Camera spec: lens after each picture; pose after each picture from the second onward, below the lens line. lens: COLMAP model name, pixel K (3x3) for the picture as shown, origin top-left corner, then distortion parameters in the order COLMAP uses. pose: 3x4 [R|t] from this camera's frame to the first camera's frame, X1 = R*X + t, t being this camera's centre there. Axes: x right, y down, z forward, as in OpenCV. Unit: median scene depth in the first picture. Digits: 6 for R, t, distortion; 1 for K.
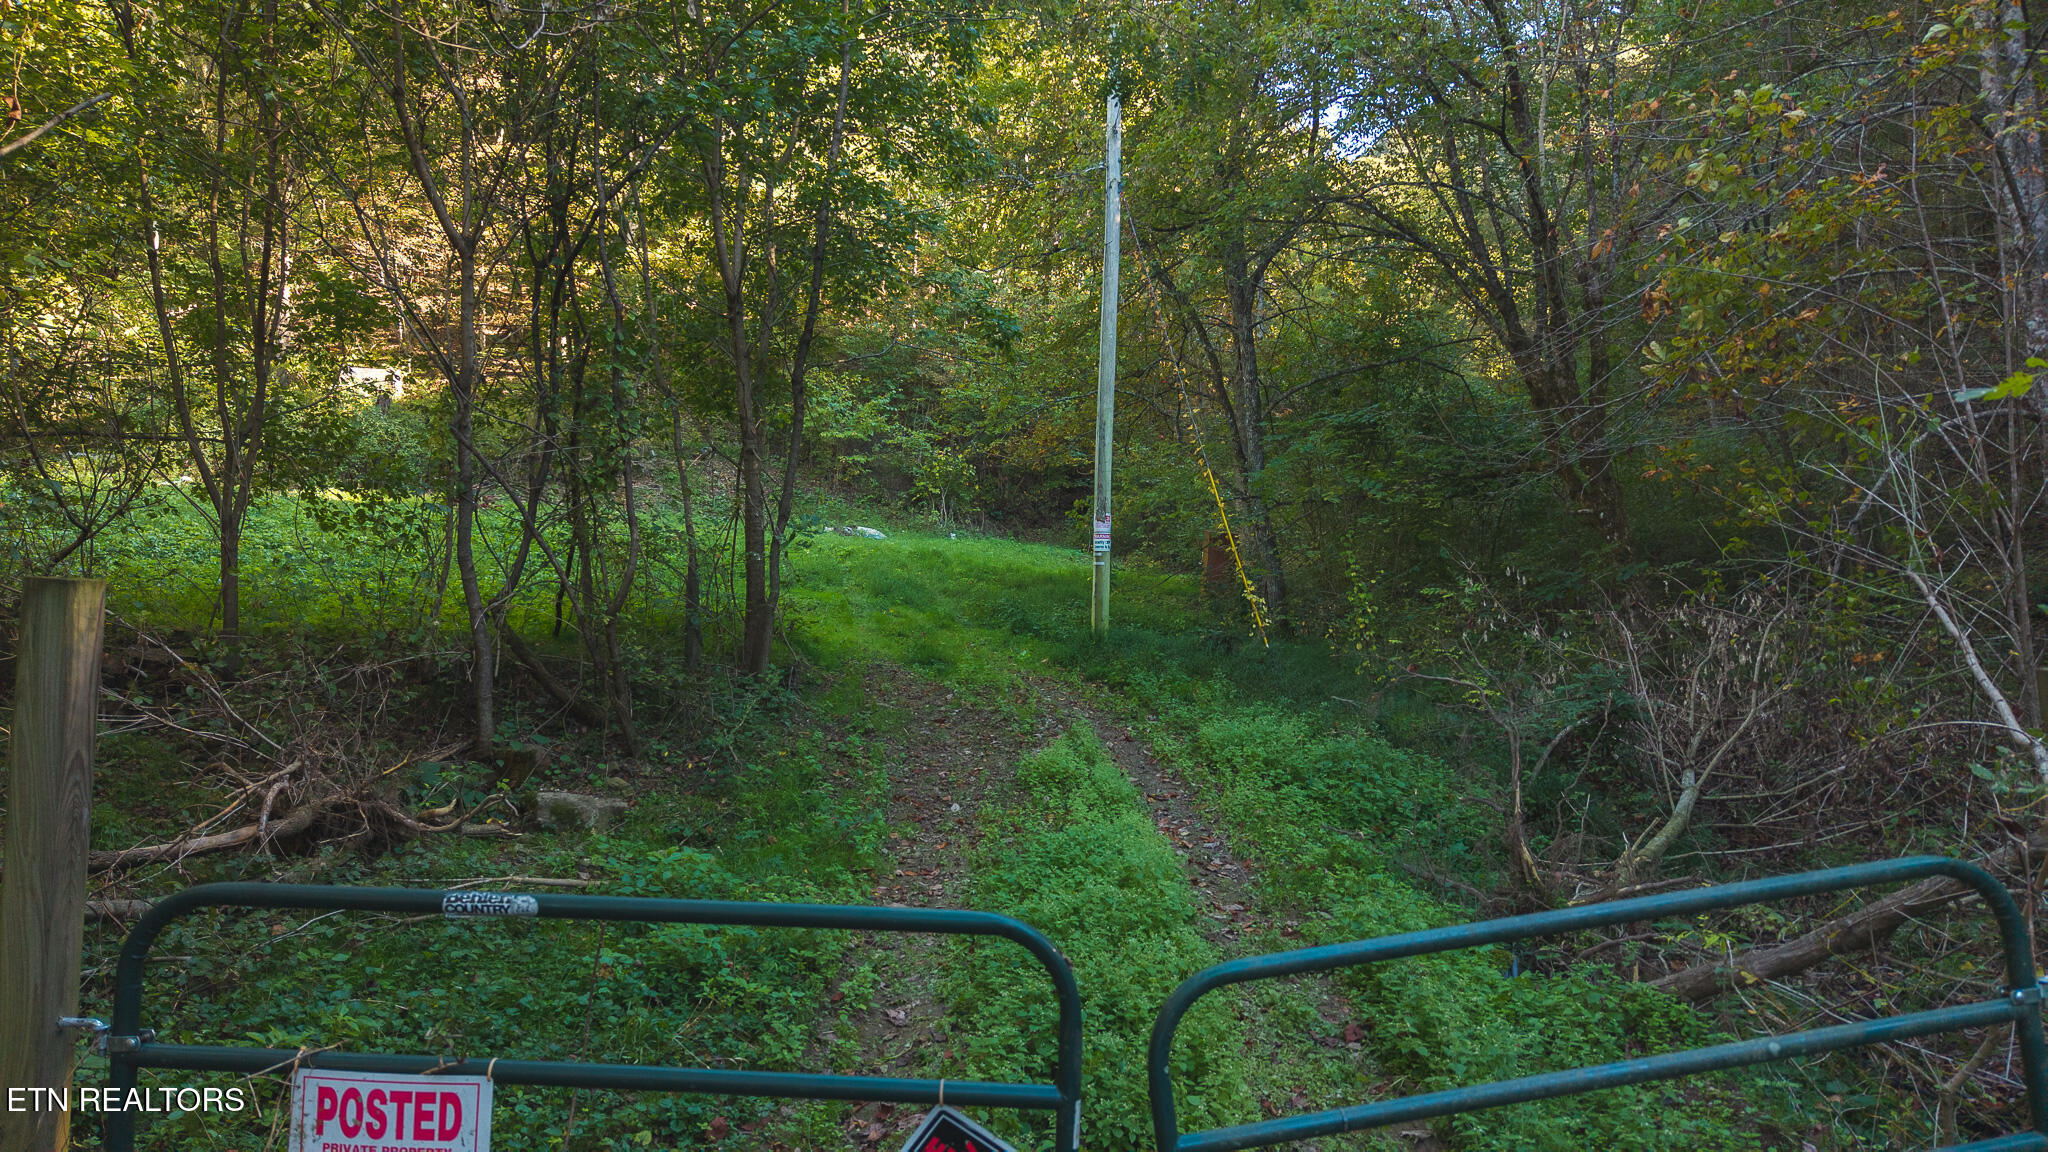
lens RADIAL K [[1415.0, 0, 1024.0], [0, 1415.0, 576.0], [0, 0, 1]] dist [0.024460, -0.006900]
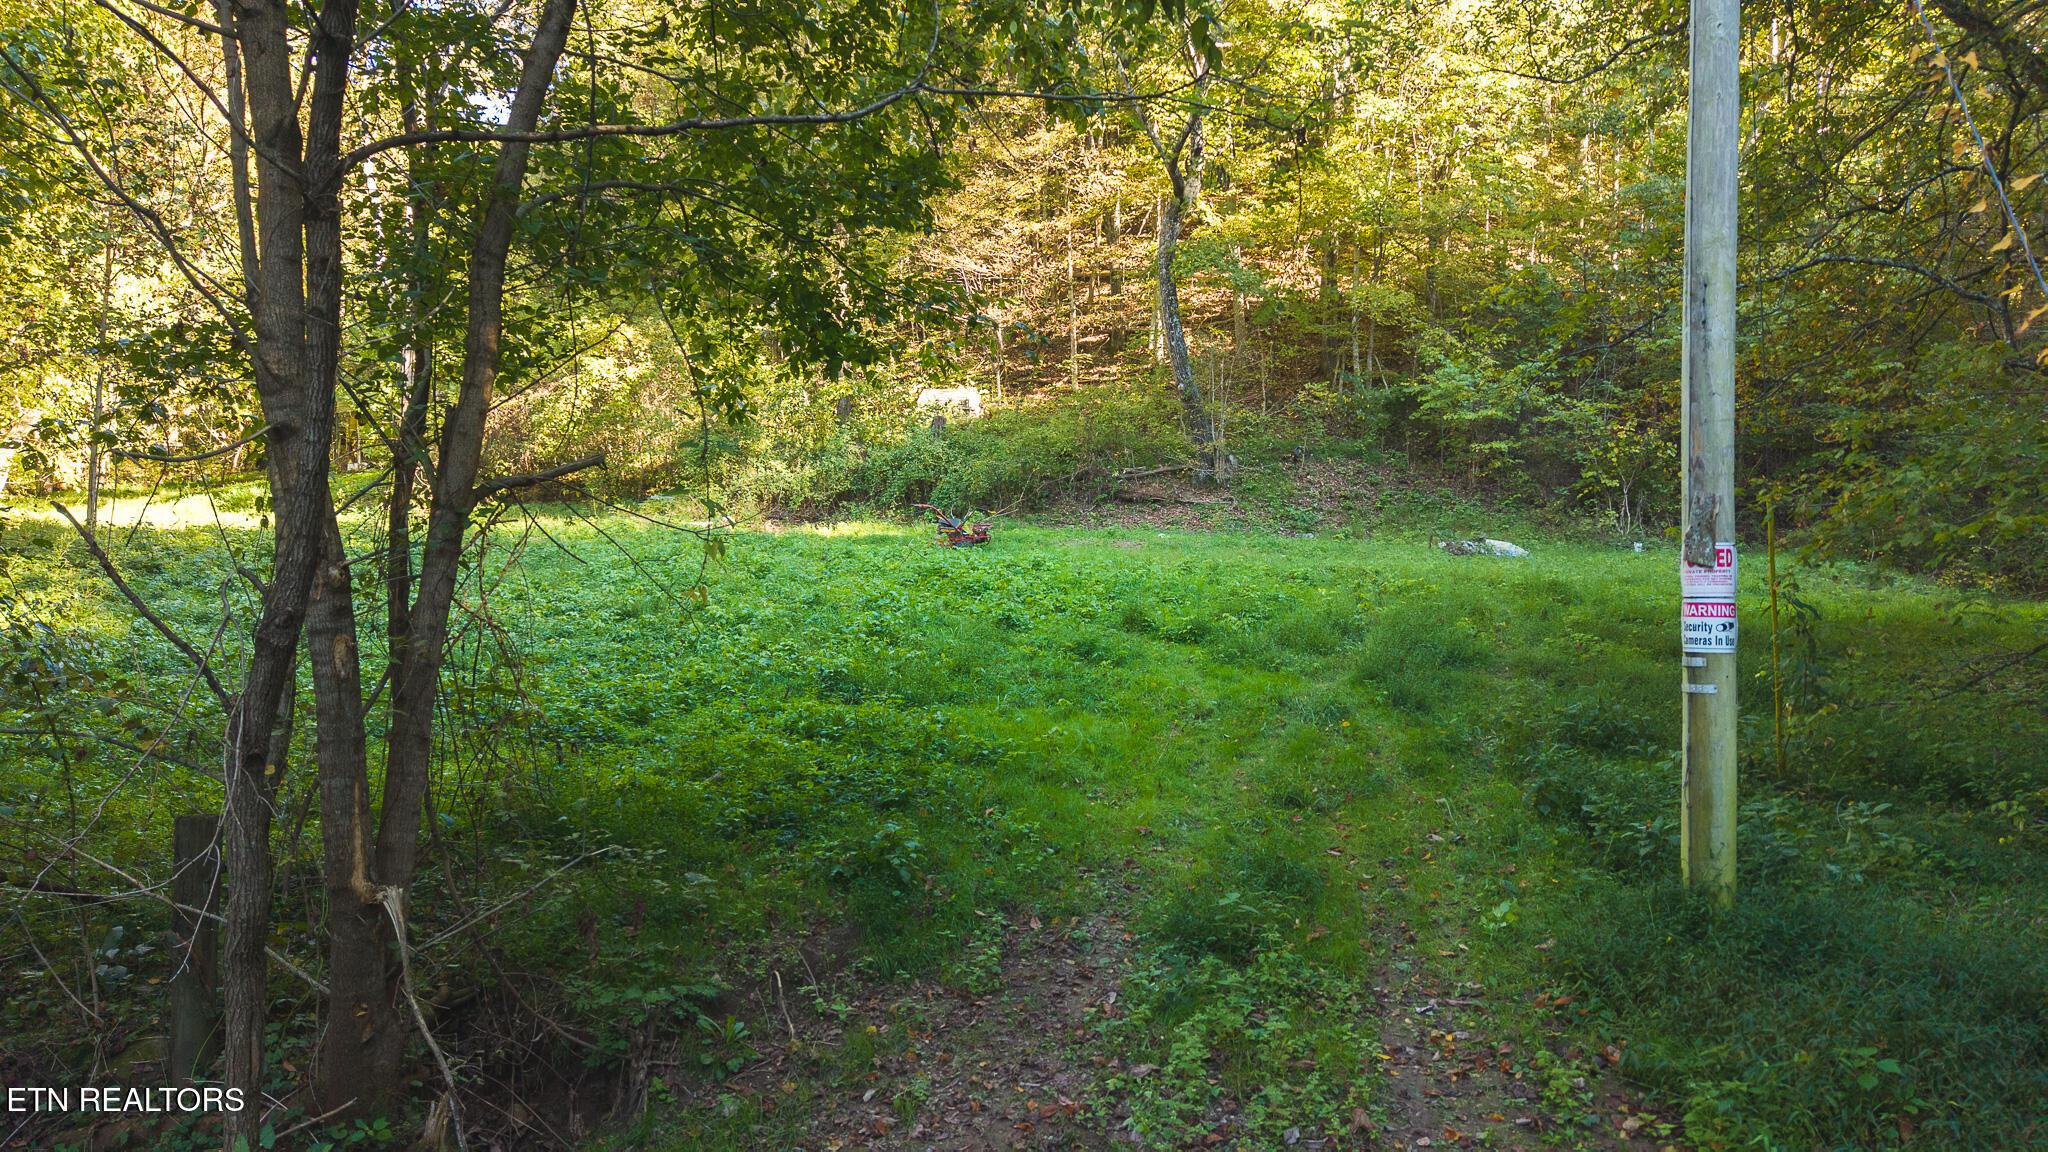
lens RADIAL K [[1415.0, 0, 1024.0], [0, 1415.0, 576.0], [0, 0, 1]] dist [0.024460, -0.006900]
pose [[0.868911, -0.027923, -0.494181, 0.031590], [0.026344, 0.999601, -0.010160, -0.014390], [0.494267, -0.004190, 0.869300, 0.239304]]
